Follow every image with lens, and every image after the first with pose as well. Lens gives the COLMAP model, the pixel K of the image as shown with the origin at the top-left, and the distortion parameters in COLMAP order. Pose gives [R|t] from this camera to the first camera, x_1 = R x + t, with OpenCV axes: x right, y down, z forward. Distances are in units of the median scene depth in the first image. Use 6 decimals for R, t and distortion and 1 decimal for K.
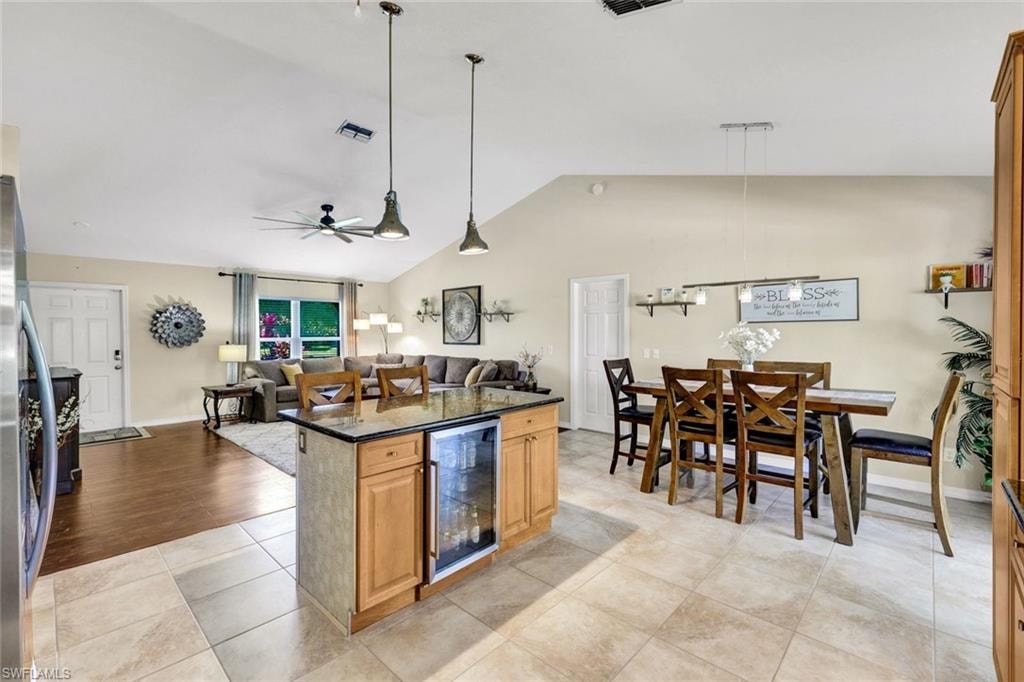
lens RADIAL K [[443.8, 0, 511.9], [0, 443.8, 336.2], [0, 0, 1]] dist [0.001956, 0.000760]
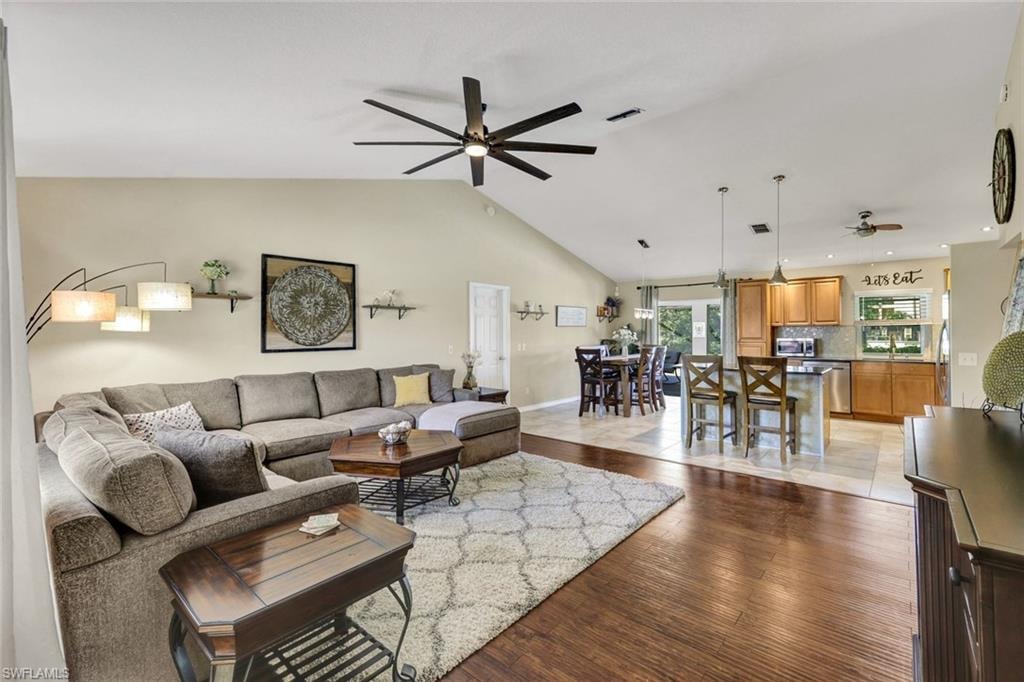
lens RADIAL K [[443.8, 0, 507.2], [0, 443.8, 326.8], [0, 0, 1]] dist [0.001956, 0.000760]
pose [[-0.029575, 0.016132, 0.999432, -0.958136], [0.013282, 0.999788, -0.015744, -0.002463], [-0.999474, 0.012809, -0.029783, 0.965819]]
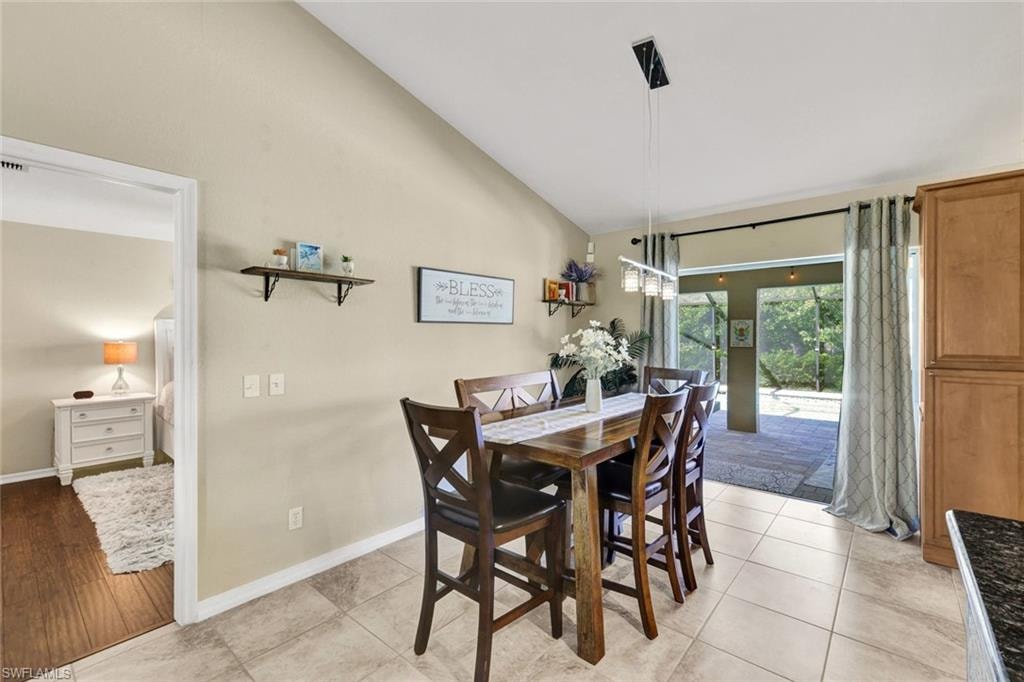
lens RADIAL K [[443.8, 0, 511.4], [0, 443.8, 337.7], [0, 0, 1]] dist [0.001956, 0.000760]
pose [[-0.042847, 0.002654, 0.999078, -0.115592], [0.011652, 0.999930, -0.002156, -0.003003], [-0.999014, 0.011549, -0.042875, 0.686488]]
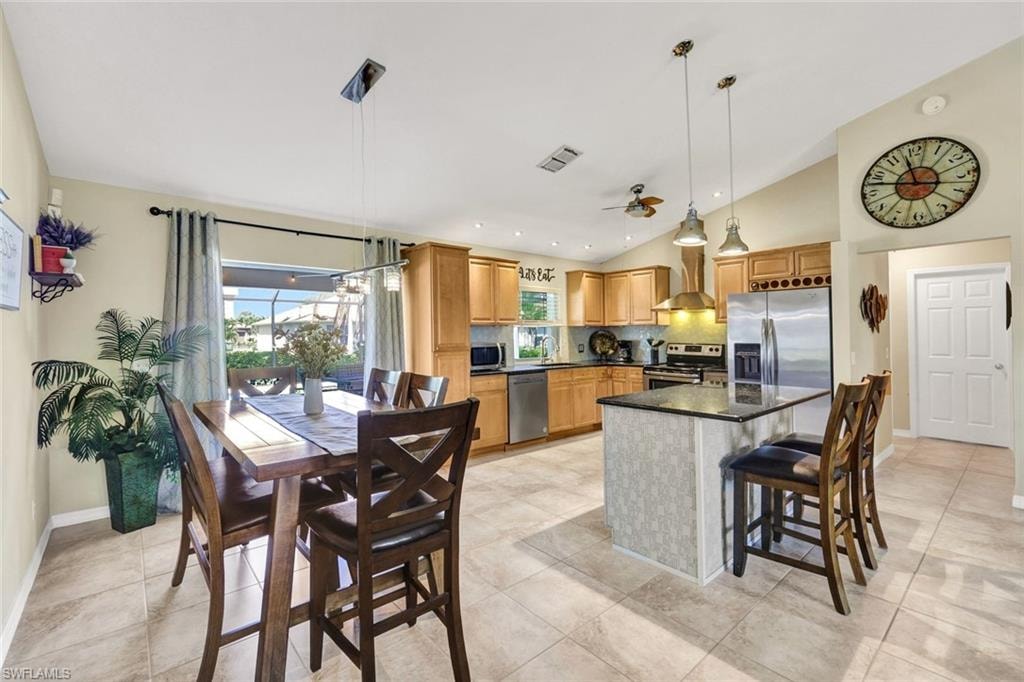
lens RADIAL K [[443.8, 0, 513.3], [0, 443.8, 332.6], [0, 0, 1]] dist [0.001956, 0.000760]
pose [[-0.995074, 0.011828, 0.098424, 0.098272], [0.012631, 0.999892, 0.007544, -0.005172], [-0.098324, 0.008750, -0.995116, 0.962164]]
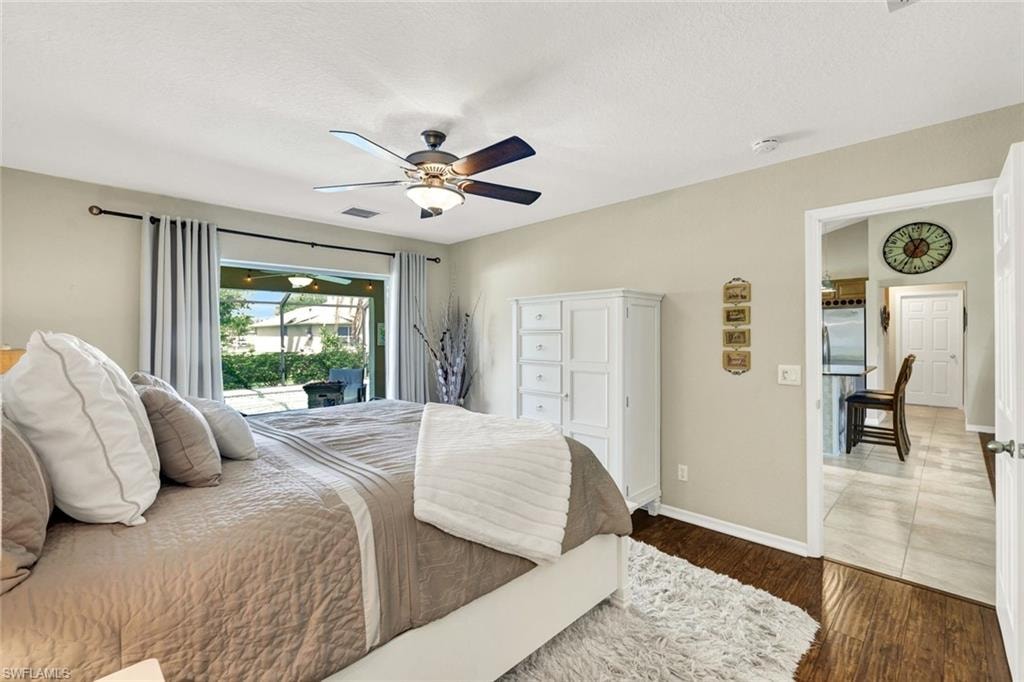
lens RADIAL K [[443.8, 0, 513.6], [0, 443.8, 341.0], [0, 0, 1]] dist [0.001956, 0.000760]
pose [[-0.999703, 0.011168, 0.021676, 0.538273], [0.011667, 0.999666, 0.023064, -0.014216], [-0.021411, 0.023311, -0.999499, 1.376655]]
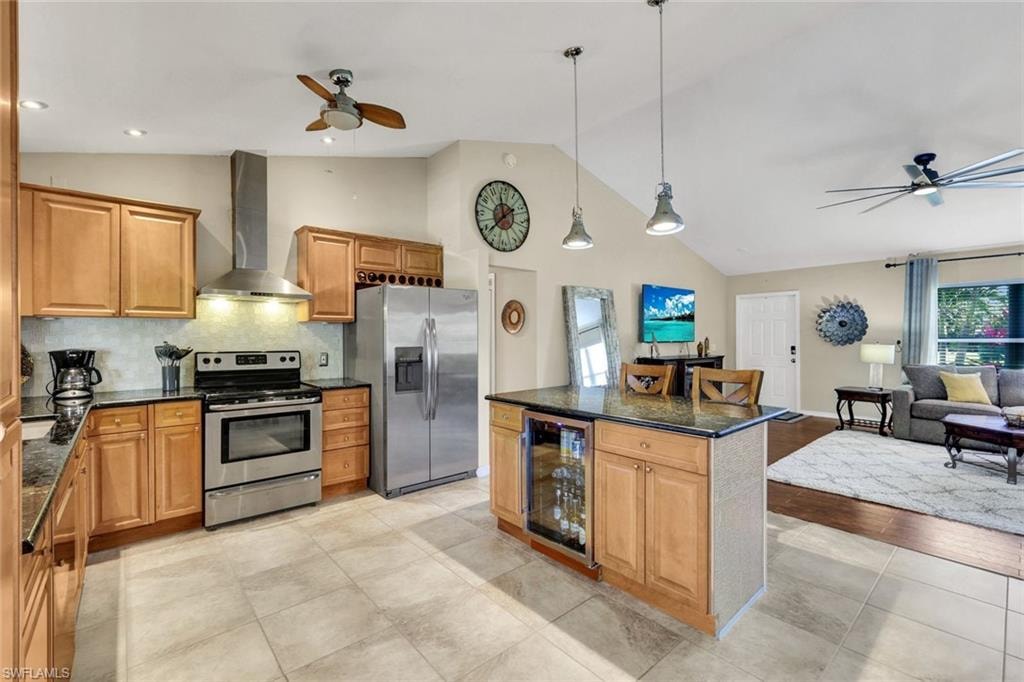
lens RADIAL K [[443.8, 0, 513.9], [0, 443.8, 336.0], [0, 0, 1]] dist [0.001956, 0.000760]
pose [[-0.091491, 0.007220, -0.995780, 0.369570], [-0.008157, 0.999935, 0.007999, 0.002045], [0.995772, 0.008854, -0.091426, 0.387942]]
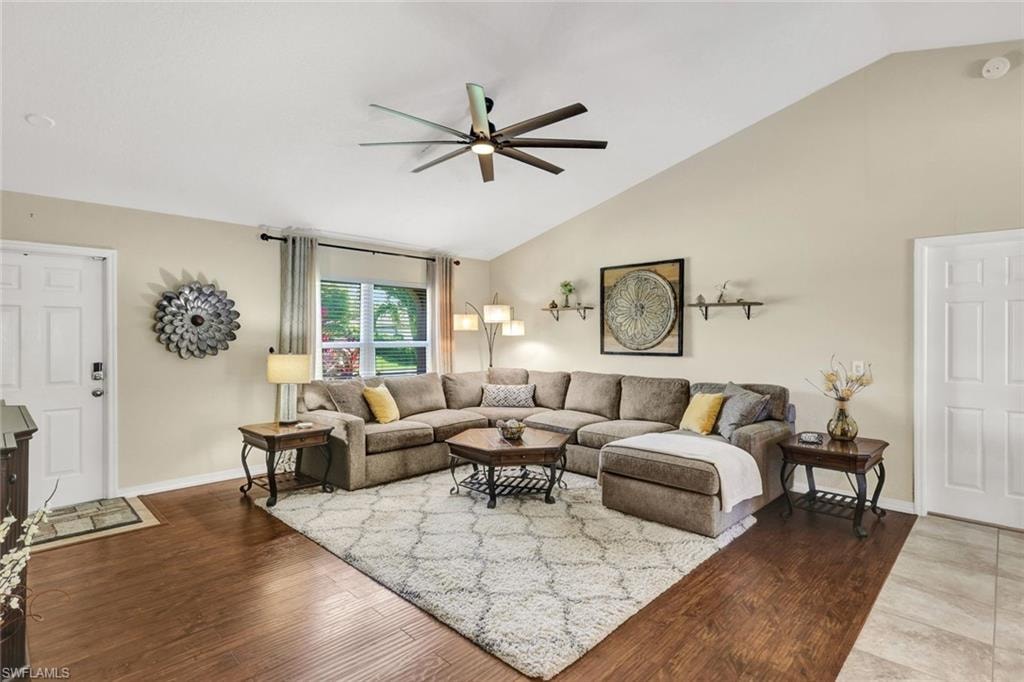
lens RADIAL K [[513.7, 0, 516.6], [0, 513.7, 334.4], [0, 0, 1]] dist [0.002090, -0.001314]
pose [[0.999843, 0.006761, -0.016385, -0.354140], [-0.006997, 0.999871, -0.014423, 0.001133], [0.016286, 0.014536, 0.999762, 0.365206]]
